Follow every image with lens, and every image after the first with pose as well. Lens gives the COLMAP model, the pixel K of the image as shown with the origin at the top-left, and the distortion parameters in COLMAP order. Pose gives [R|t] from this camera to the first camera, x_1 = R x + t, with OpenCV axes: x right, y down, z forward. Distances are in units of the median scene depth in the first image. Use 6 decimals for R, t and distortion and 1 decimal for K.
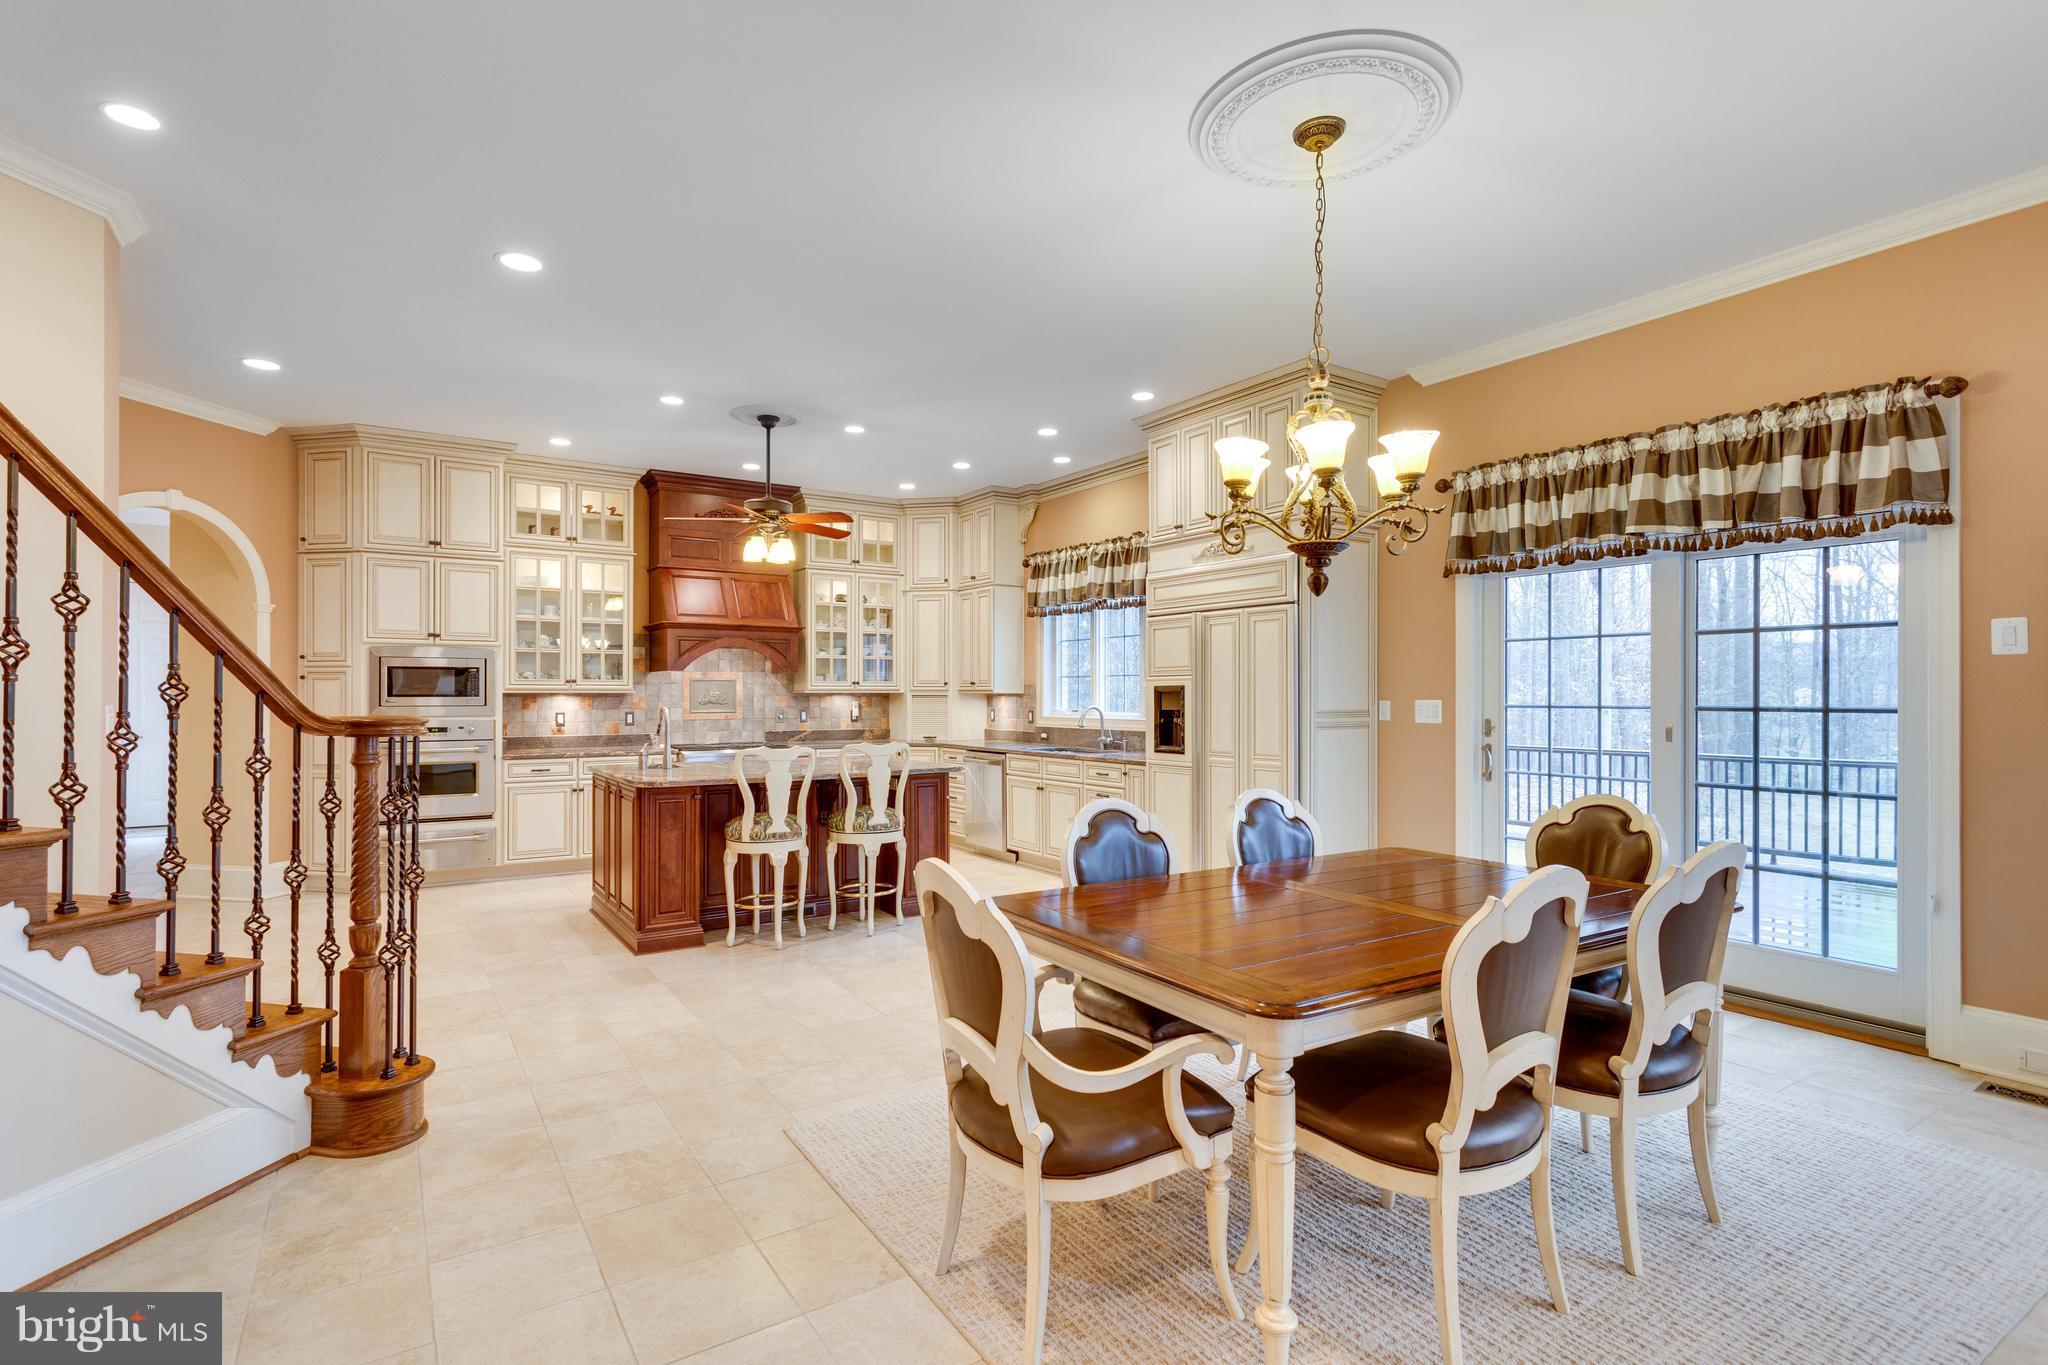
lens RADIAL K [[1001.6, 0, 1037.1], [0, 1001.6, 692.4], [0, 0, 1]] dist [-0.003731, 0.000144]
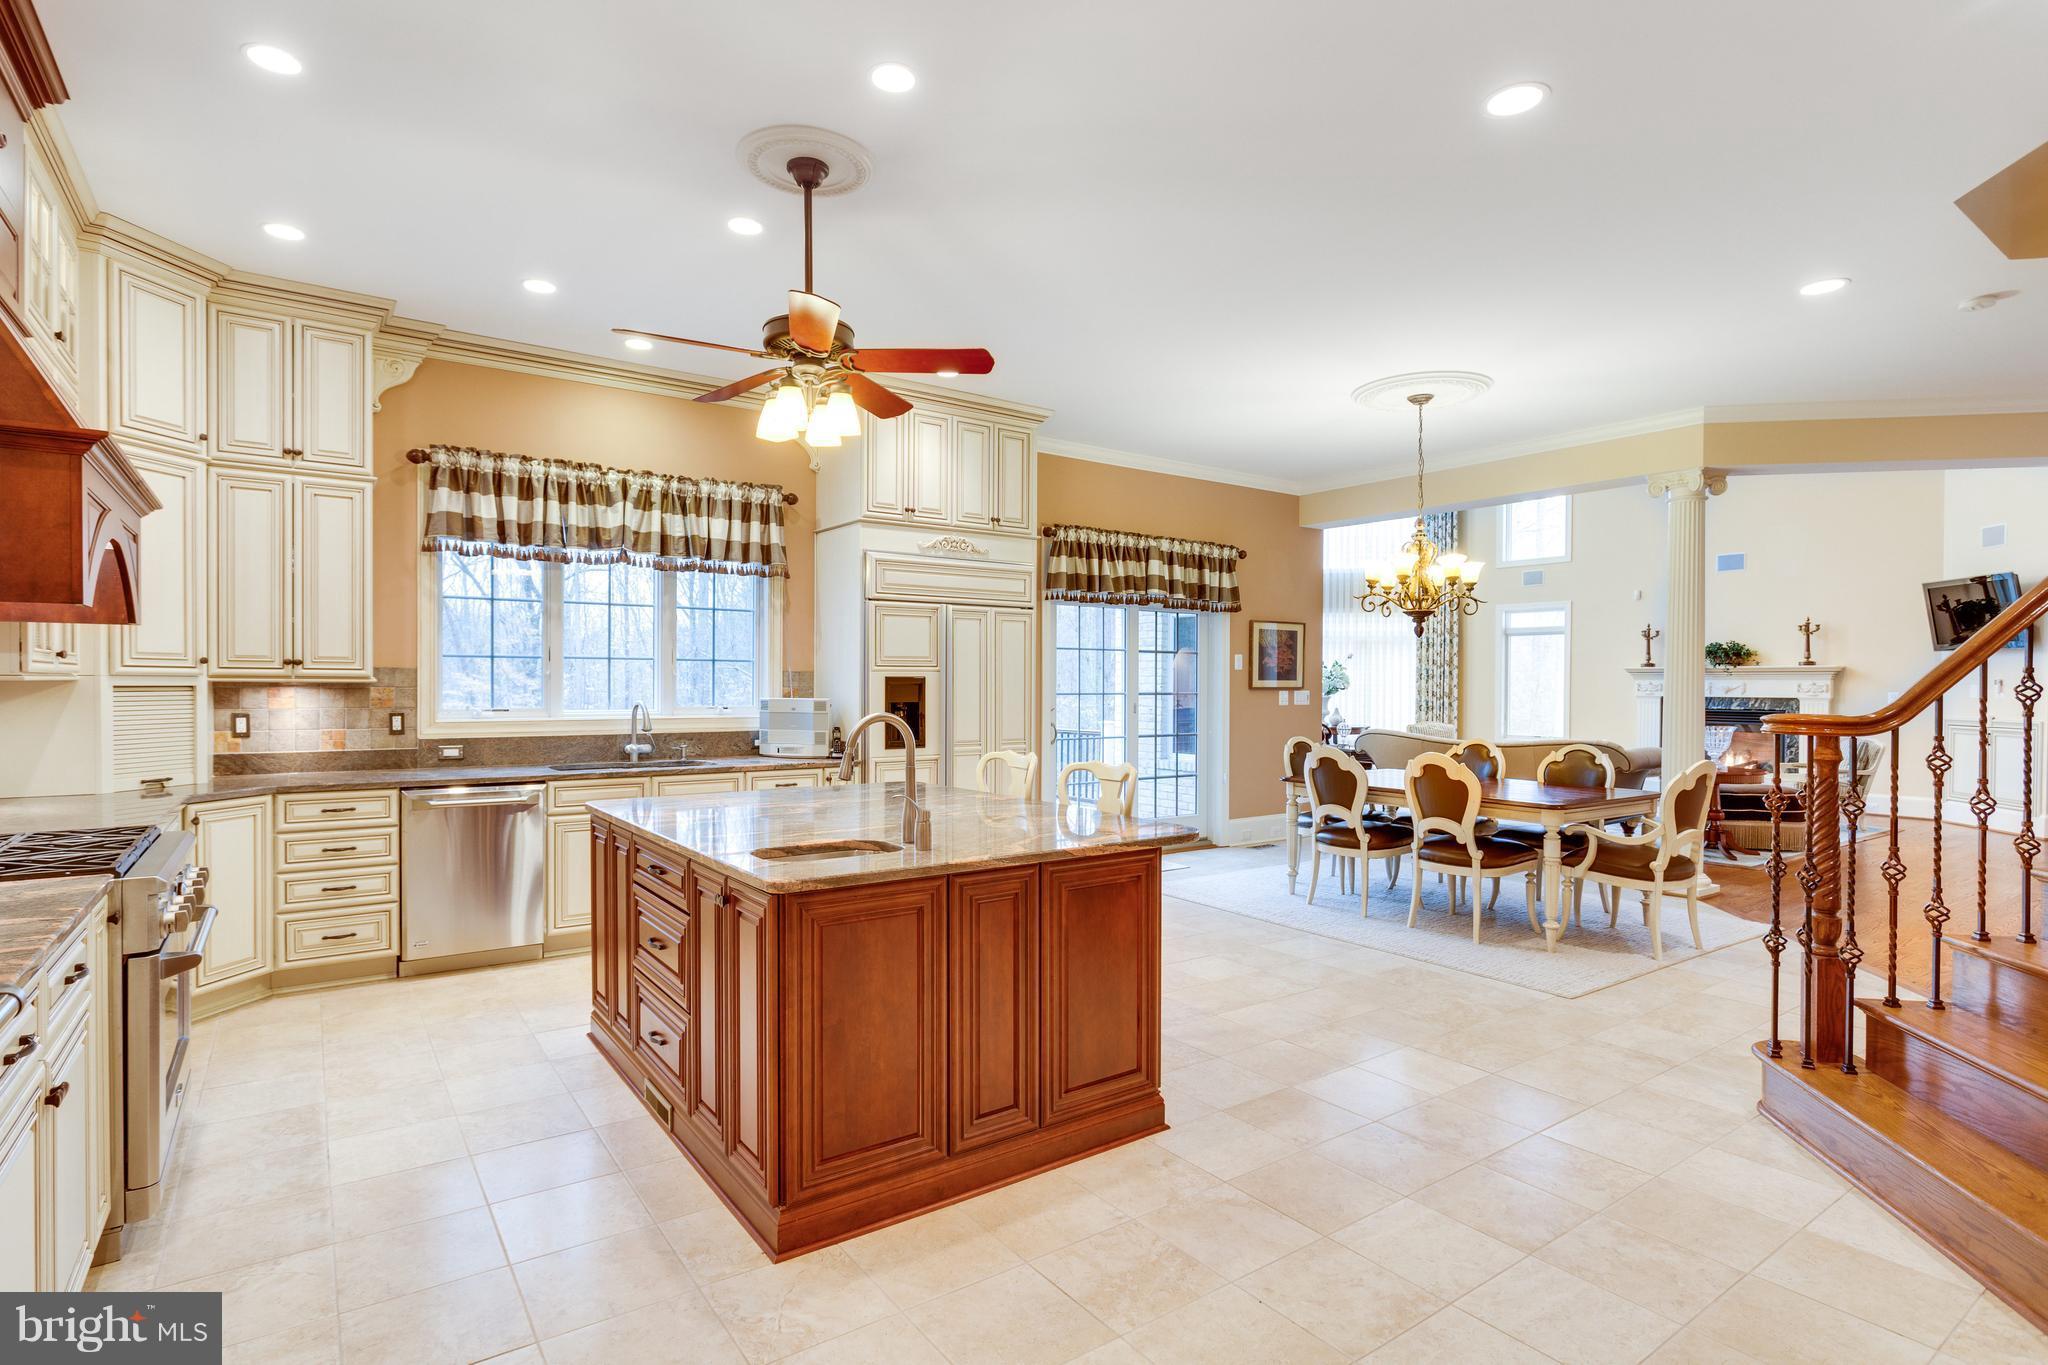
lens RADIAL K [[1001.6, 0, 1037.1], [0, 1001.6, 692.4], [0, 0, 1]] dist [-0.003731, 0.000144]
pose [[-0.038442, -0.009808, 0.999213, -0.931873], [-0.006782, 0.999931, 0.009554, -0.001584], [-0.999238, -0.006409, -0.038506, 1.035827]]
